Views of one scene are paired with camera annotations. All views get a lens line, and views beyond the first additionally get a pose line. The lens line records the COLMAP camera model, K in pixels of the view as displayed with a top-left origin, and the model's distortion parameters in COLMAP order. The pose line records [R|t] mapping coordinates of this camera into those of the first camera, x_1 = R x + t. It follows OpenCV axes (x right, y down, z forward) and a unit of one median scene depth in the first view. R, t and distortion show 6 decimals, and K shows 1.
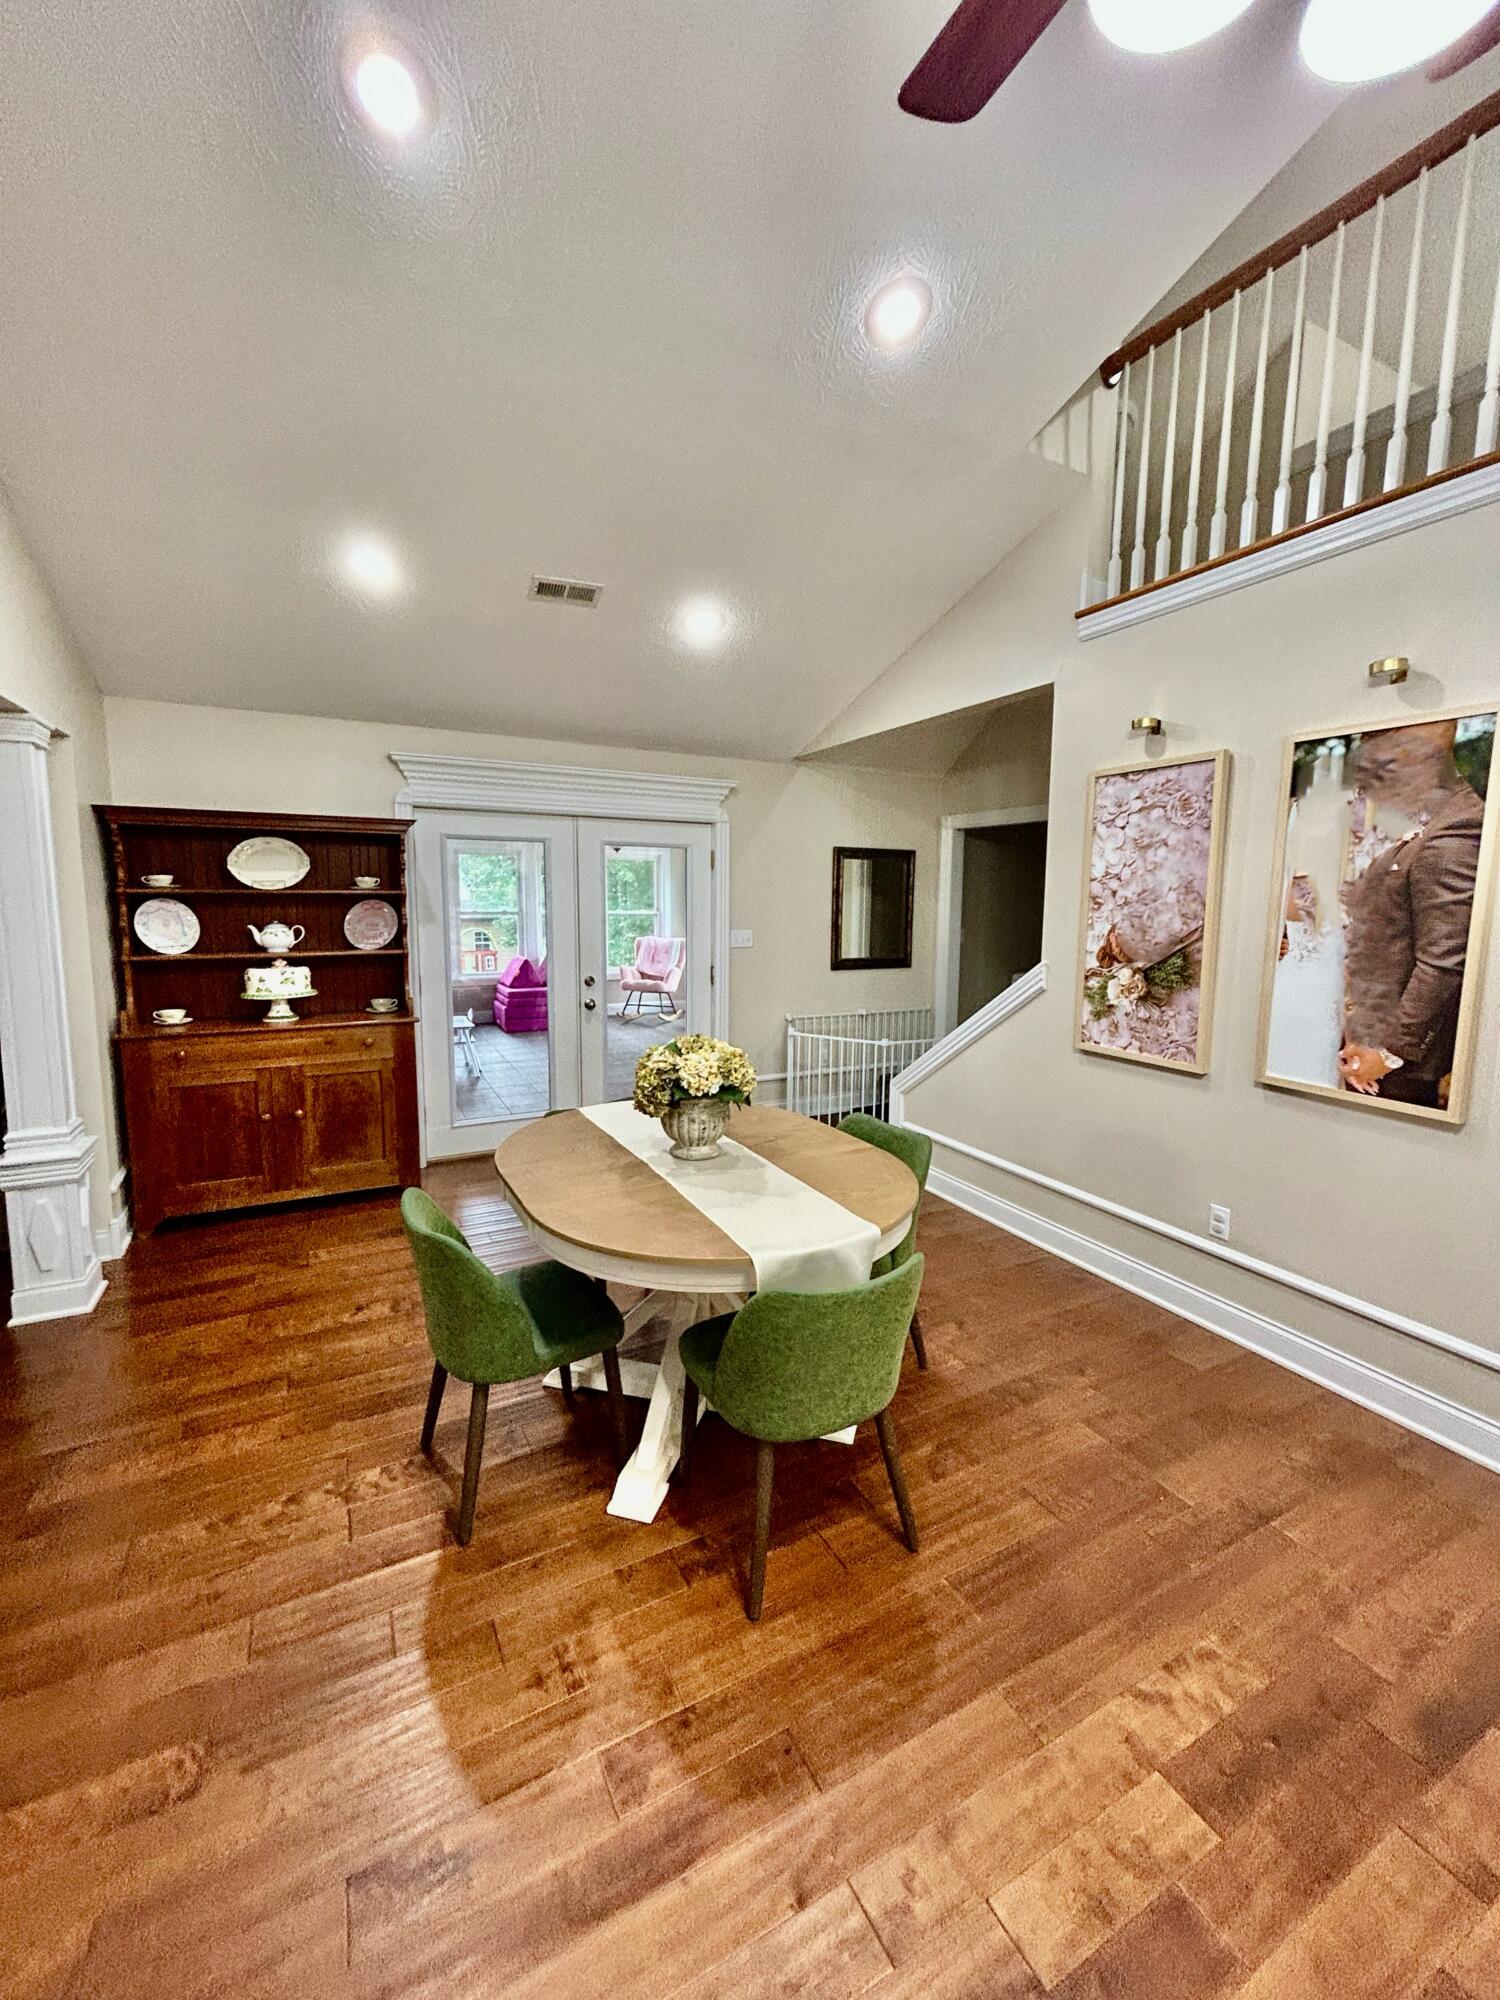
lens RADIAL K [[807.6, 0, 750.9], [0, 807.6, 990.4], [0, 0, 1]] dist [0.000670, -0.000168]
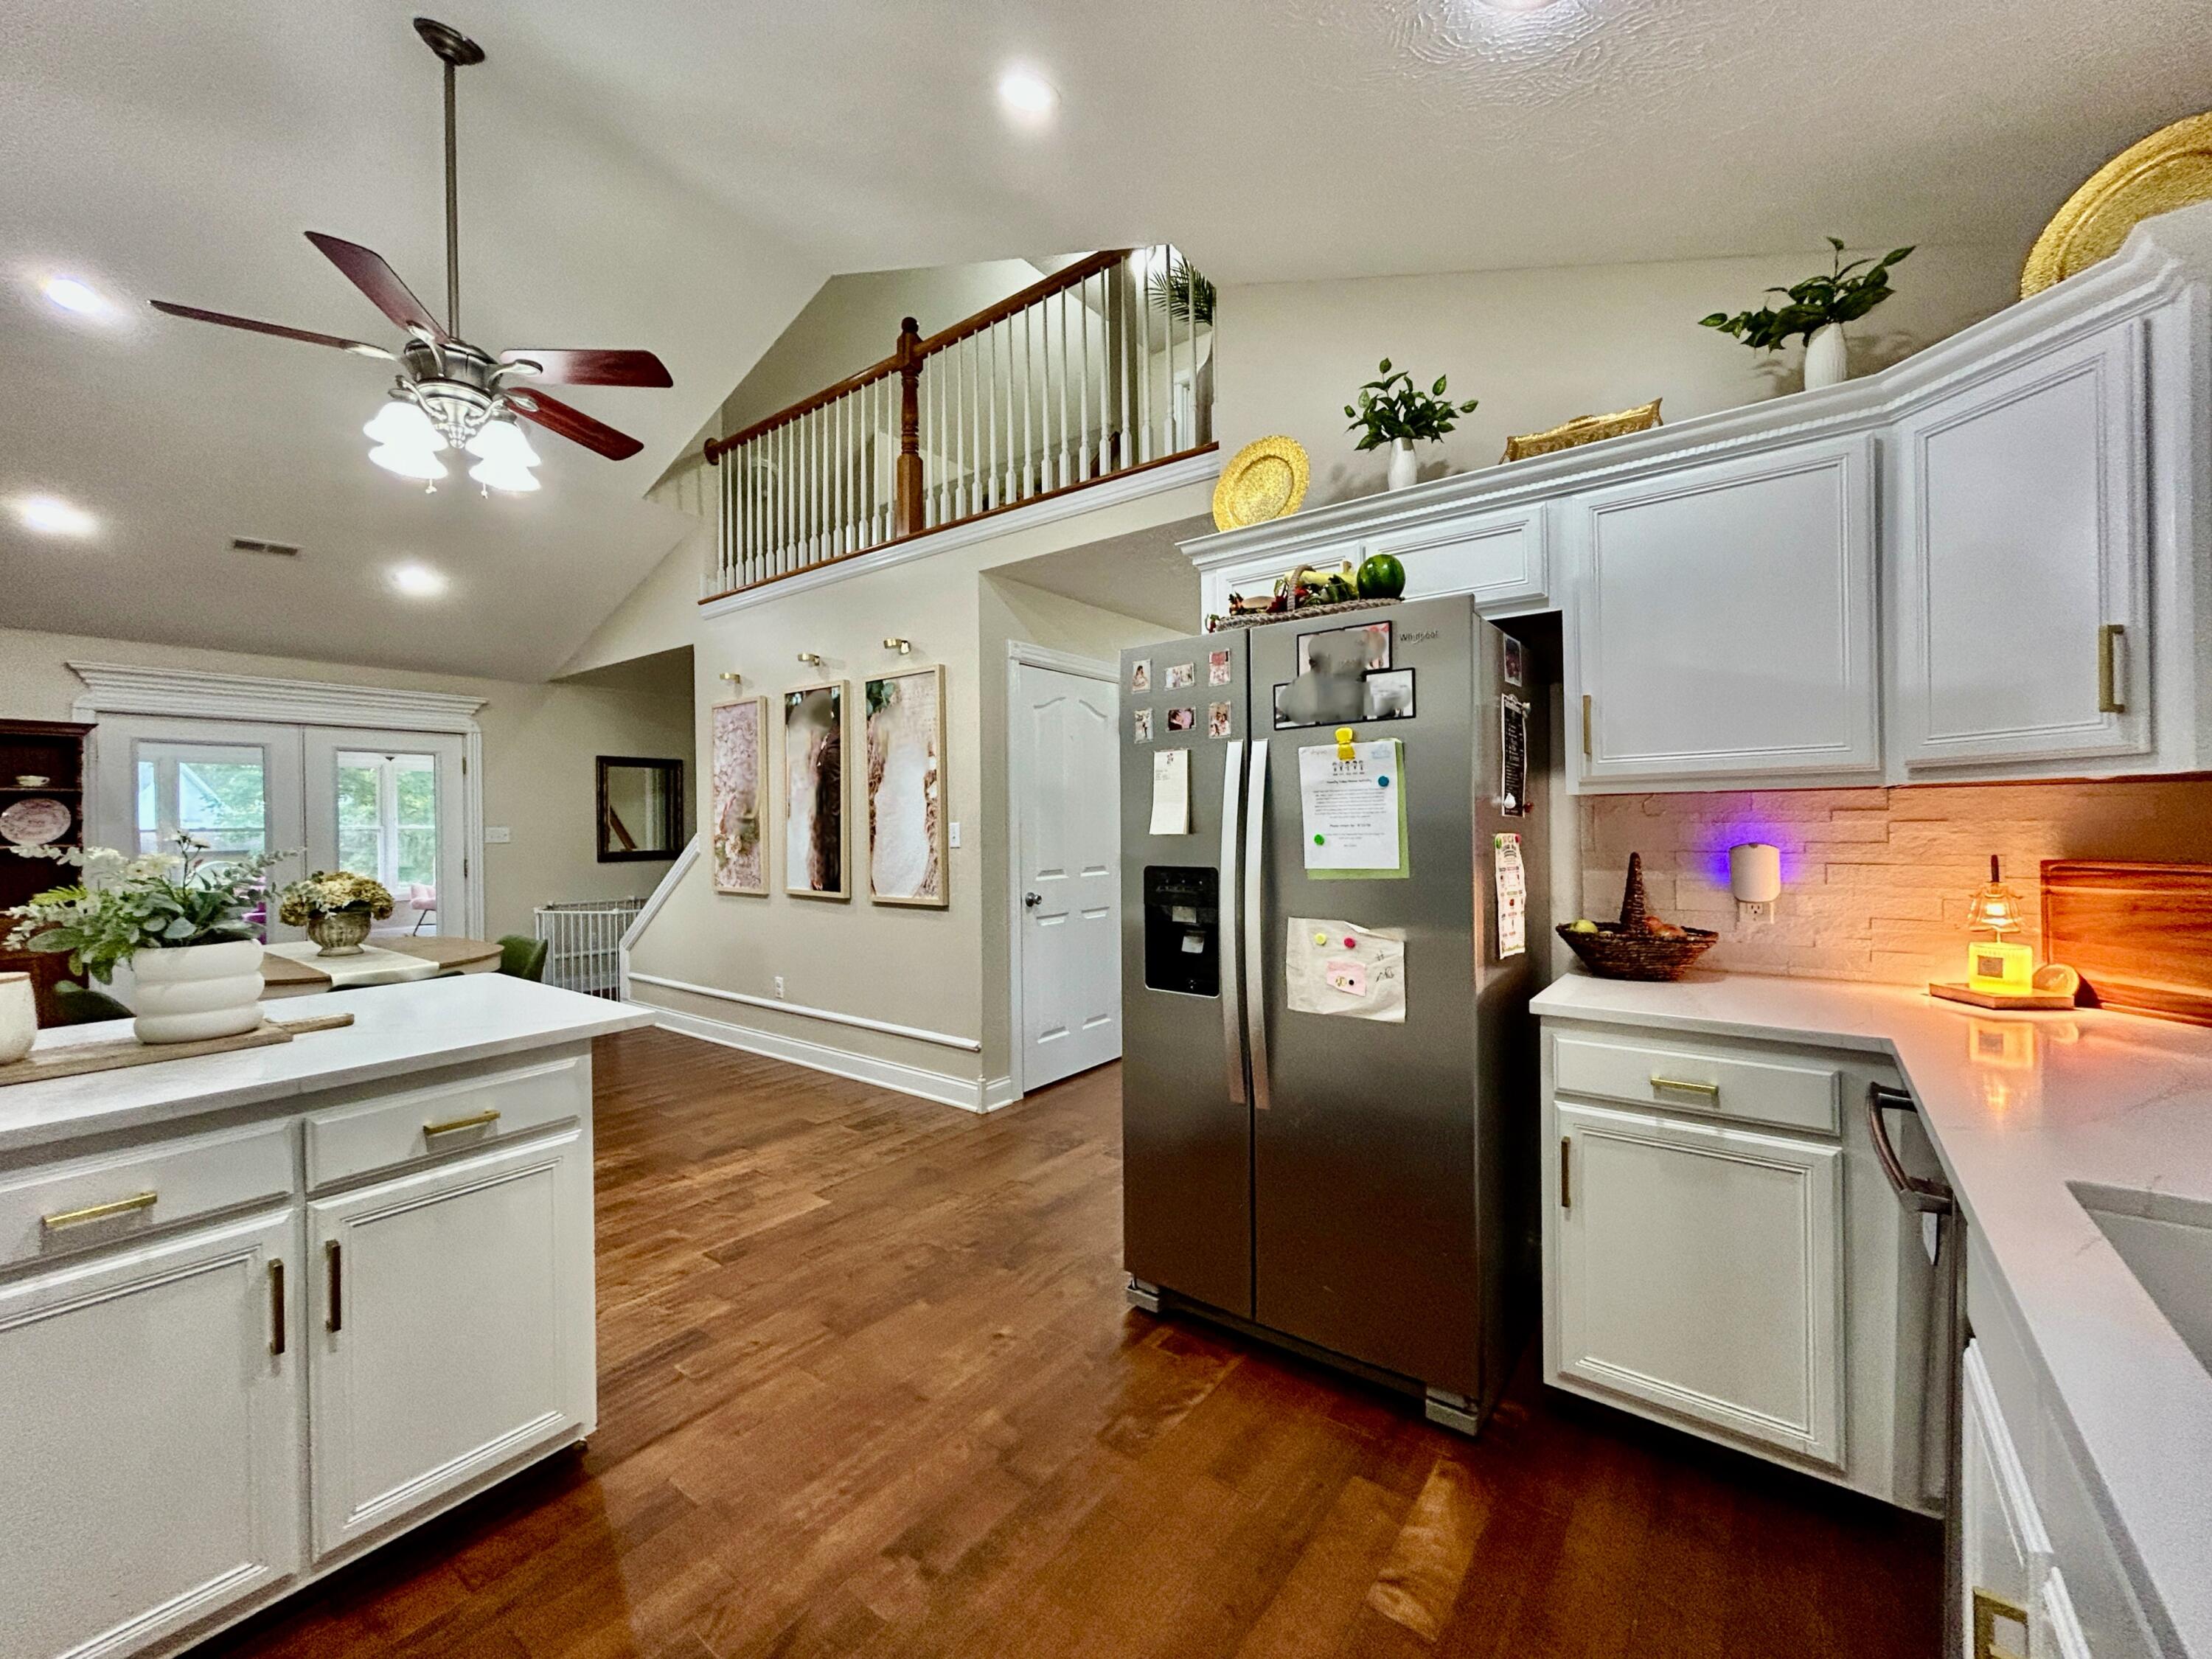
lens RADIAL K [[893.2, 0, 1090.8], [0, 893.2, 824.8], [0, 0, 1]] dist [0.000670, -0.000168]
pose [[0.908935, -0.020778, 0.416420, 0.370939], [0.066790, 0.993116, -0.096231, 0.161164], [-0.411554, 0.115281, 0.904065, -0.778946]]
